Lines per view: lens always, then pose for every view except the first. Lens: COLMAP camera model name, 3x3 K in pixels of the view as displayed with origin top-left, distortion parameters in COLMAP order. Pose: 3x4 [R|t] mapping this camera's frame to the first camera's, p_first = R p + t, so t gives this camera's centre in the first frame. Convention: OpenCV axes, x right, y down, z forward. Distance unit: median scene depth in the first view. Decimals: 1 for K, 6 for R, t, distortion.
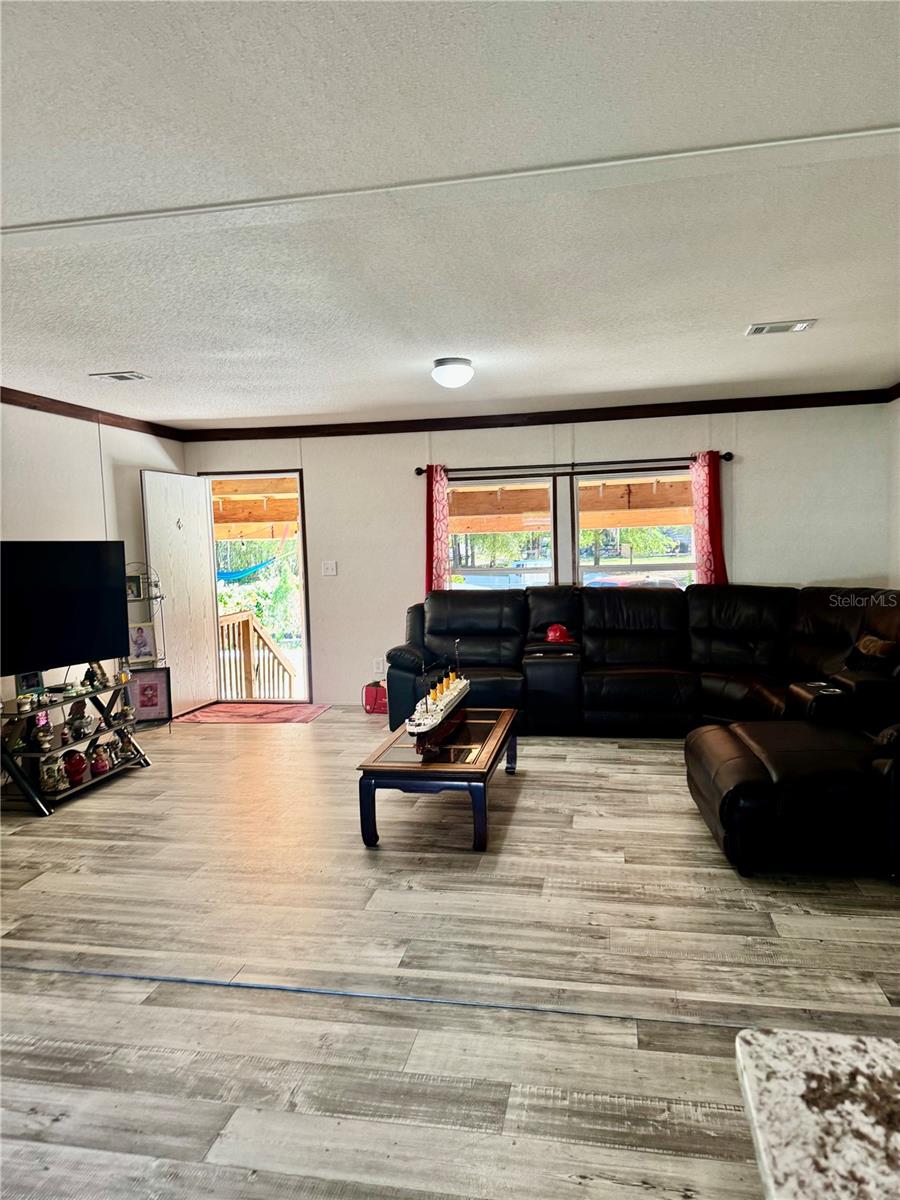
lens RADIAL K [[830.4, 0, 450.0], [0, 830.4, 600.0], [0, 0, 1]] dist [0.272978, -0.222597]
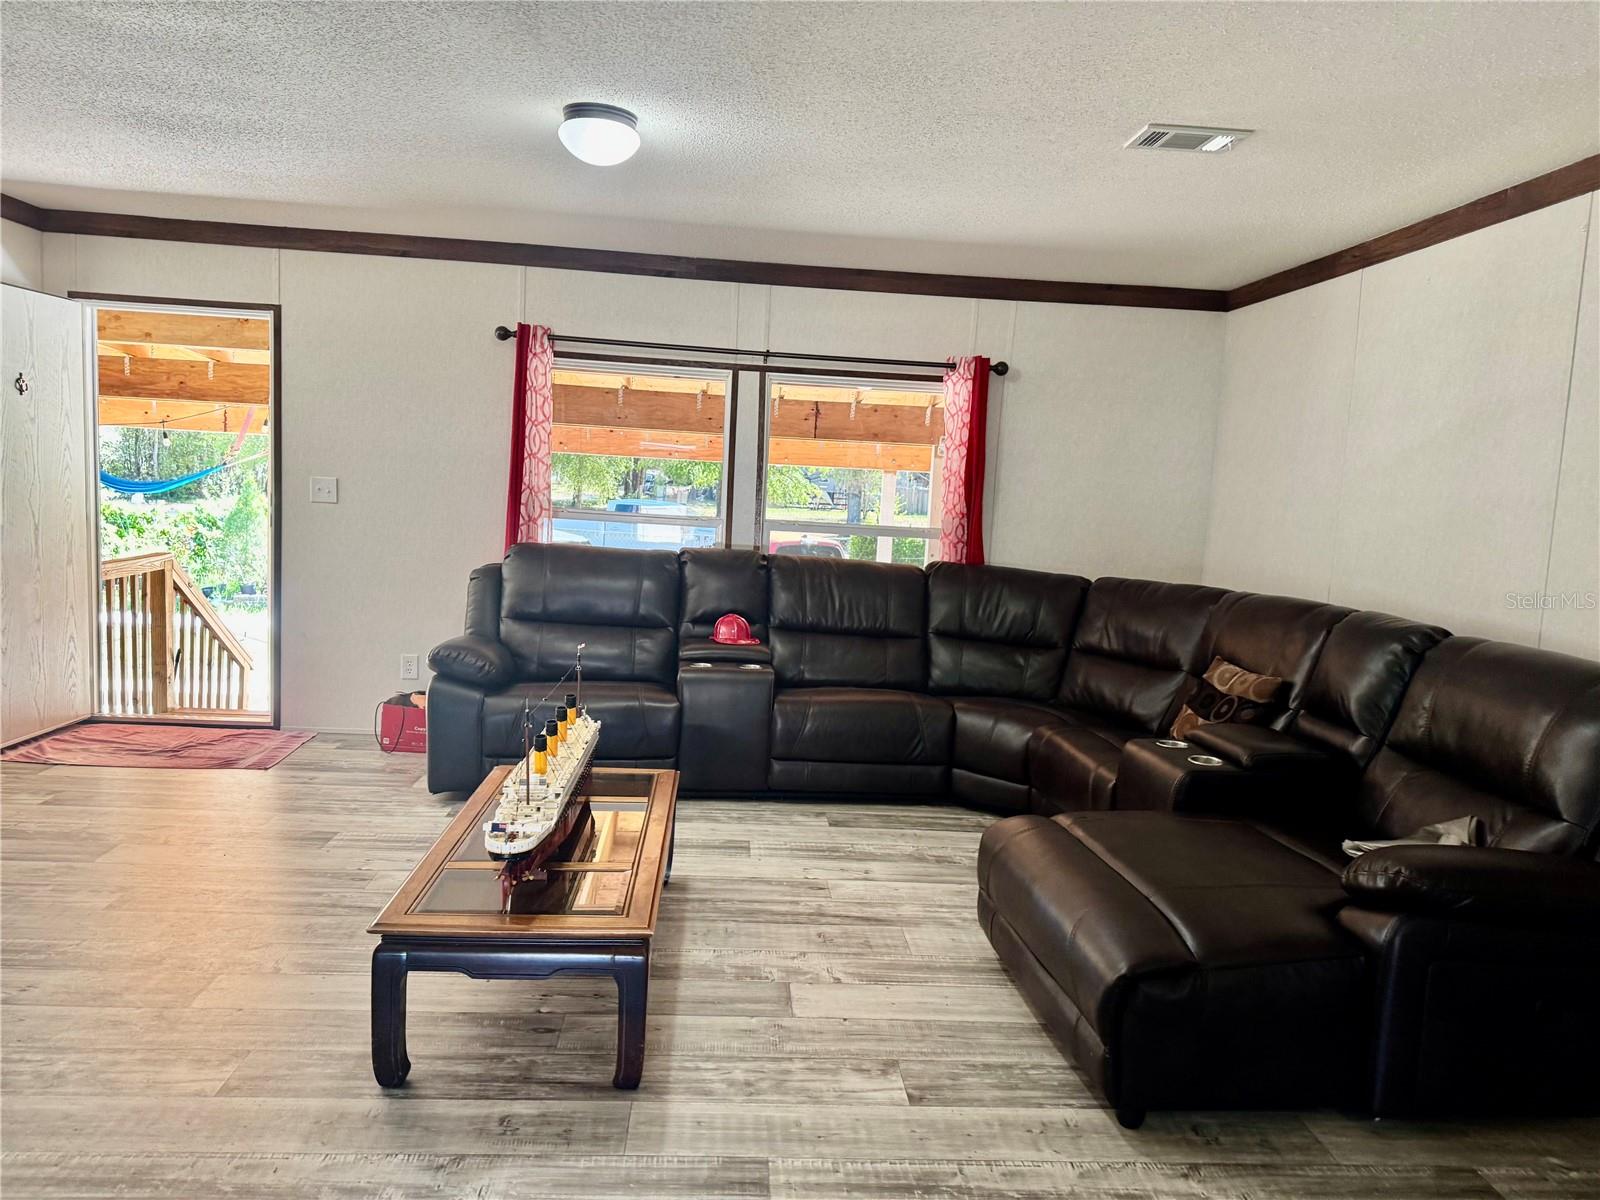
lens RADIAL K [[1109.5, 0, 800.0], [0, 1109.5, 600.0], [0, 0, 1]] dist [0.162298, -0.224213]
pose [[0.965445, 0.052559, 0.255254, -0.033053], [-0.062873, 0.997495, 0.032410, -0.011022], [-0.252911, -0.047339, 0.966331, 0.224456]]
